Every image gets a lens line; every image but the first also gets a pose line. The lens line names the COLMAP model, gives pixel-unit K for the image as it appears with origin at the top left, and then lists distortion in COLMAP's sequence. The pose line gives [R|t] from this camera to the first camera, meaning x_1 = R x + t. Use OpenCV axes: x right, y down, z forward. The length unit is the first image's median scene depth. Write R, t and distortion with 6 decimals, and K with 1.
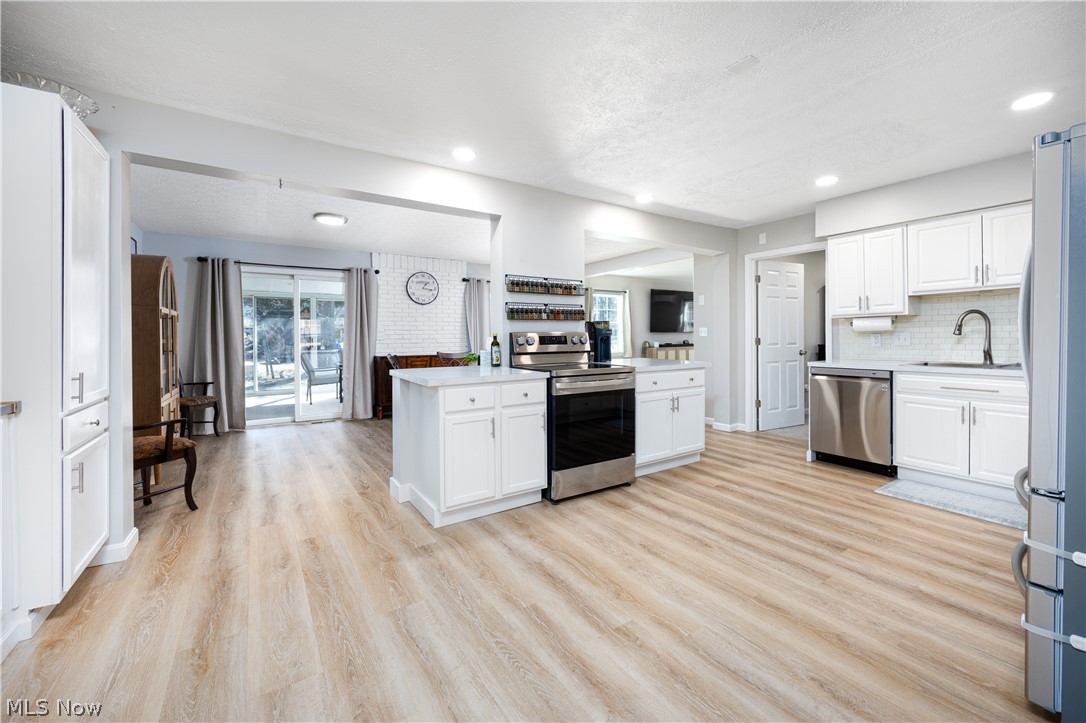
lens RADIAL K [[444.1, 0, 560.9], [0, 444.1, 337.5], [0, 0, 1]] dist [0.001014, -0.000100]
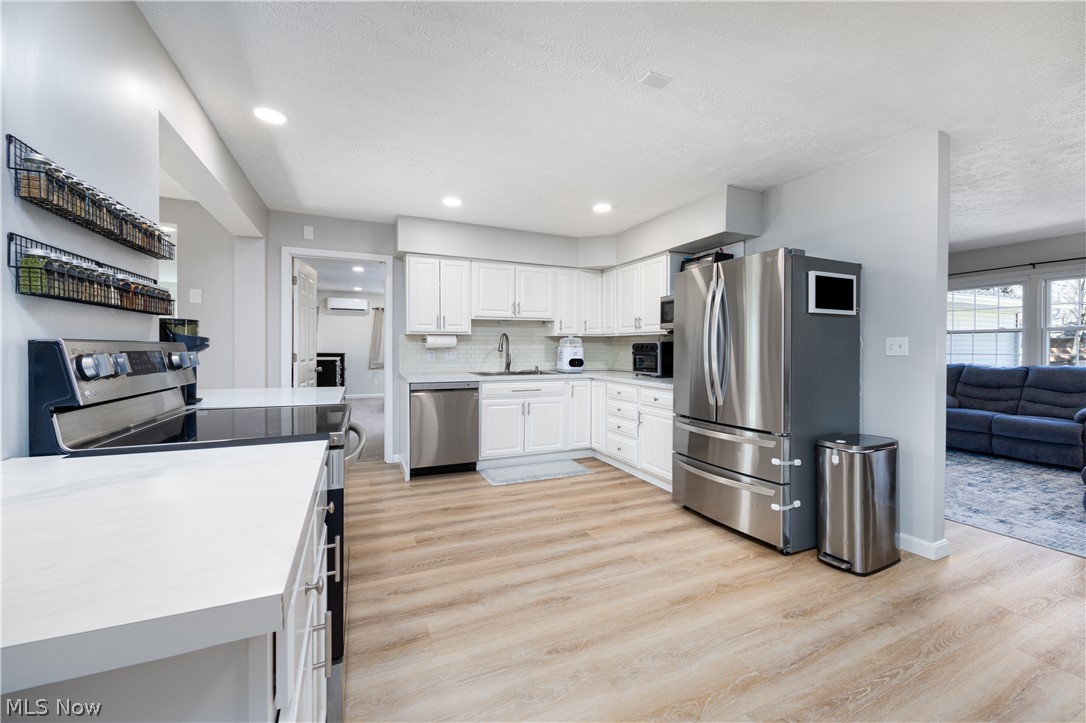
lens RADIAL K [[417.6, 0, 543.2], [0, 417.6, 353.2], [0, 0, 1]] dist [-0.001942, -0.000147]
pose [[0.186285, -0.001338, 0.982495, -0.416558], [-0.002293, 0.999996, 0.001797, -0.003373], [-0.982493, -0.002587, 0.186281, 0.801921]]
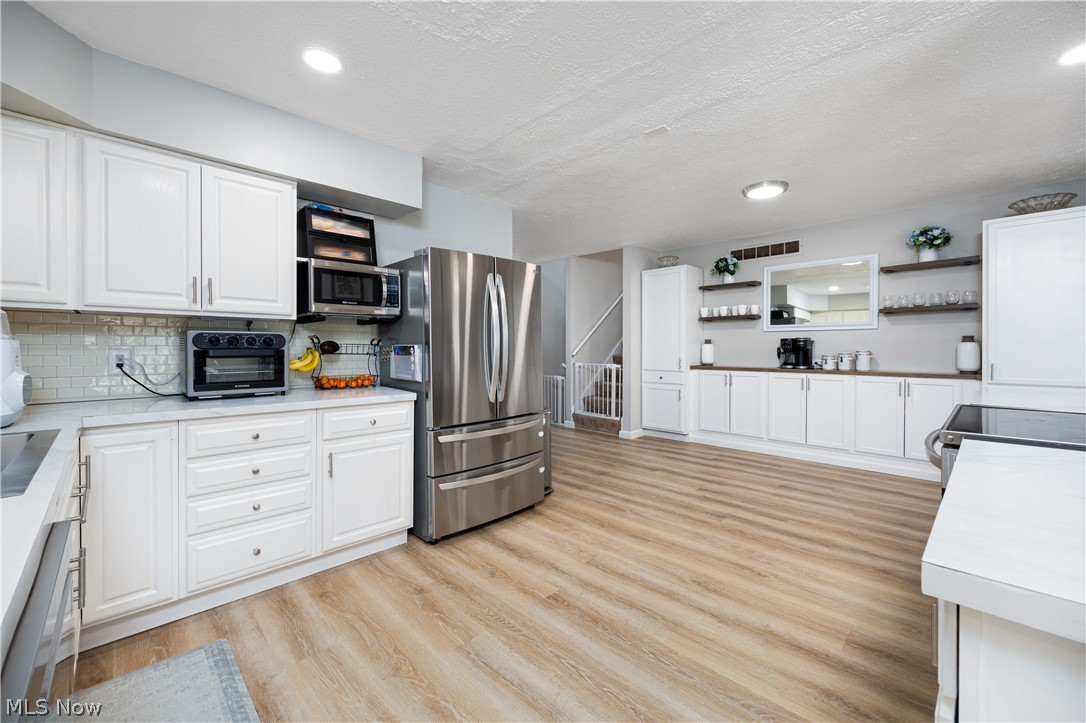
lens RADIAL K [[444.1, 0, 560.9], [0, 444.1, 337.5], [0, 0, 1]] dist [0.001014, -0.000100]
pose [[-0.980096, 0.005907, -0.198437, 0.691727], [0.009281, 0.999828, -0.016076, -0.009477], [0.198308, -0.017598, -0.979982, 1.637265]]
